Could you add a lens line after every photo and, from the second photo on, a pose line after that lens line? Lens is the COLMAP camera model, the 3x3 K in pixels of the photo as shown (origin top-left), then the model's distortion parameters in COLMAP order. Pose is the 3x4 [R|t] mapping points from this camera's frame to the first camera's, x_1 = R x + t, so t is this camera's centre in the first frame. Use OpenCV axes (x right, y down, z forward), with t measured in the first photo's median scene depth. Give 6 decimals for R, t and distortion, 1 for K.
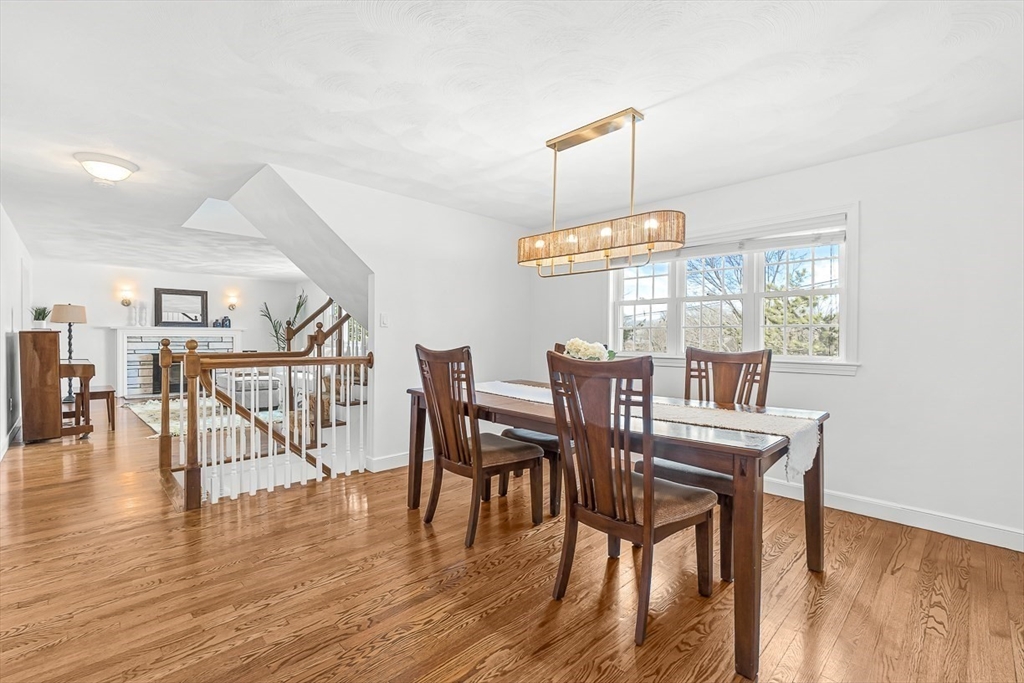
lens RADIAL K [[453.8, 0, 512.4], [0, 453.8, 337.1], [0, 0, 1]] dist [-0.002915, -0.000444]
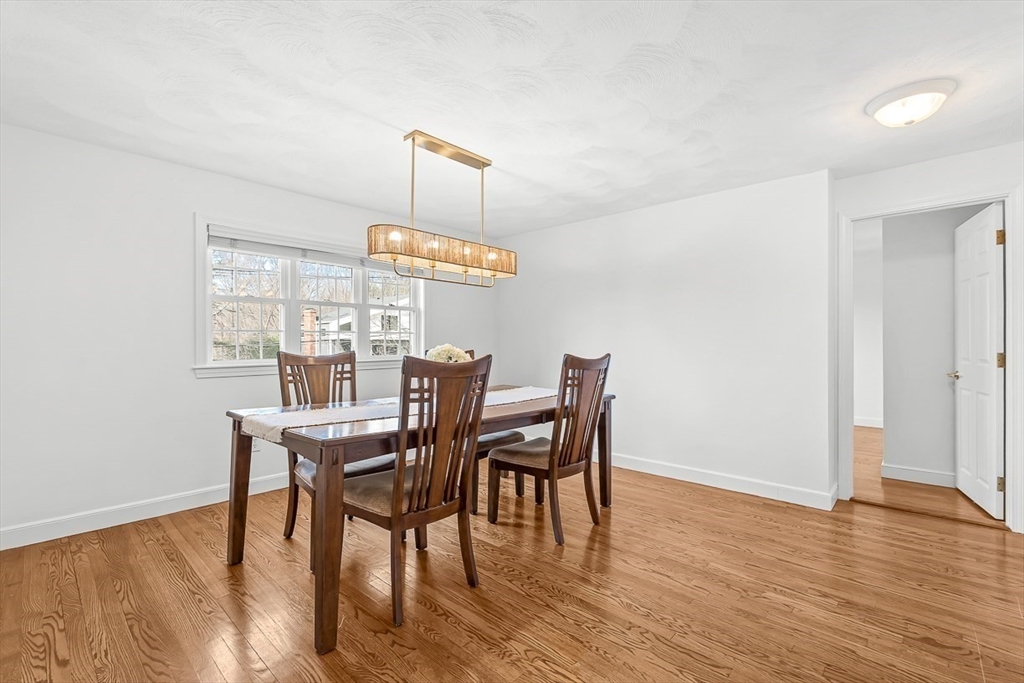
lens RADIAL K [[453.8, 0, 512.4], [0, 453.8, 337.1], [0, 0, 1]] dist [-0.002915, -0.000444]
pose [[-0.050163, -0.004139, 0.998732, -0.972052], [0.002796, 0.999987, 0.004285, -0.019177], [-0.998737, 0.003007, -0.050151, 0.978043]]
